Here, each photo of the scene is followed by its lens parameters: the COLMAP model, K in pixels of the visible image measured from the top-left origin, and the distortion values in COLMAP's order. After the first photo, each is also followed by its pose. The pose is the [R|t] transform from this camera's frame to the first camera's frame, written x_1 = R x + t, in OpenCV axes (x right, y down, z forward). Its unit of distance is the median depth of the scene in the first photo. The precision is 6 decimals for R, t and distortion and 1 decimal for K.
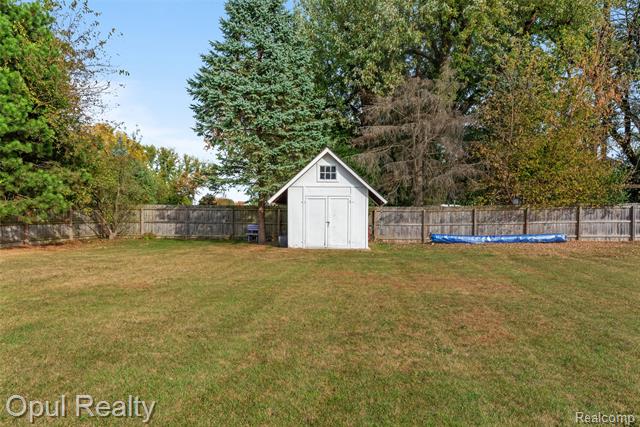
lens RADIAL K [[407.5, 0, 349.0], [0, 407.5, 234.1], [0, 0, 1]] dist [0.002629, -0.000550]
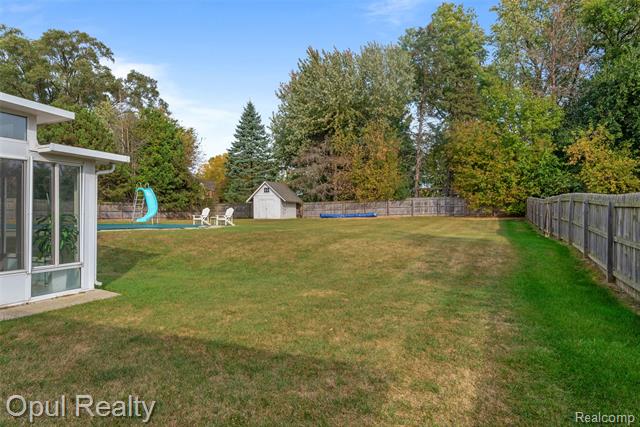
lens RADIAL K [[394.4, 0, 320.0], [0, 394.4, 213.5], [0, 0, 1]] dist [0.000301, -0.002670]
pose [[0.935222, -0.011895, -0.353861, 1.092315], [-0.003764, 0.999045, -0.043531, 0.102349], [0.354041, 0.042043, 0.934285, -1.171659]]
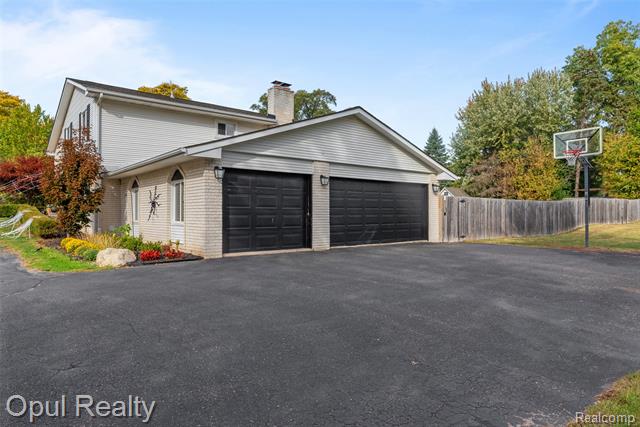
lens RADIAL K [[410.0, 0, 320.0], [0, 410.0, 213.5], [0, 0, 1]] dist [-0.006939, -0.002124]
pose [[0.681899, -0.011569, -0.731354, 1.692502], [-0.023200, 0.999030, -0.037435, 0.169400], [0.731078, 0.042494, 0.680969, -2.096847]]
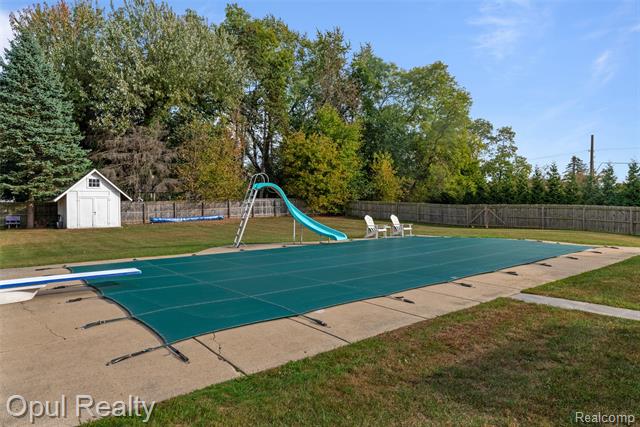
lens RADIAL K [[394.4, 0, 320.0], [0, 394.4, 213.5], [0, 0, 1]] dist [0.000301, -0.002670]
pose [[0.746866, -0.031411, 0.664232, -0.408965], [0.046345, 0.998914, -0.004873, 0.025993], [-0.663357, 0.034423, 0.747511, -0.783278]]
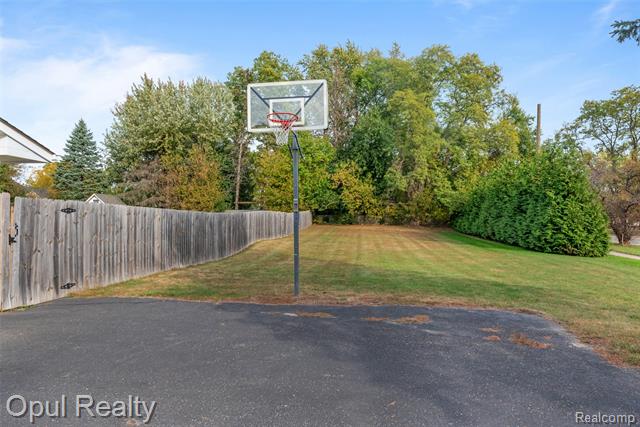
lens RADIAL K [[394.4, 0, 320.0], [0, 394.4, 213.5], [0, 0, 1]] dist [0.000301, -0.002670]
pose [[0.999378, -0.015474, -0.031679, 1.500513], [0.013286, 0.997585, -0.068167, 0.132361], [0.032657, 0.067703, 0.997171, -1.601871]]
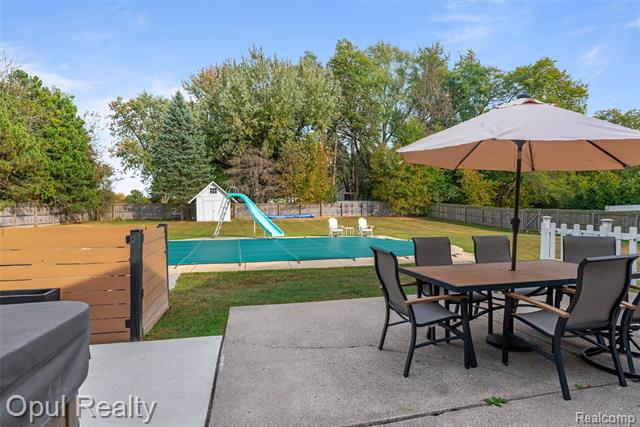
lens RADIAL K [[349.9, 0, 320.0], [0, 349.9, 213.5], [0, 0, 1]] dist [0.000983, -0.000713]
pose [[0.961617, -0.016624, 0.273891, -0.011054], [0.021551, 0.999655, -0.014991, 0.031710], [-0.273547, 0.020318, 0.961644, -1.133163]]
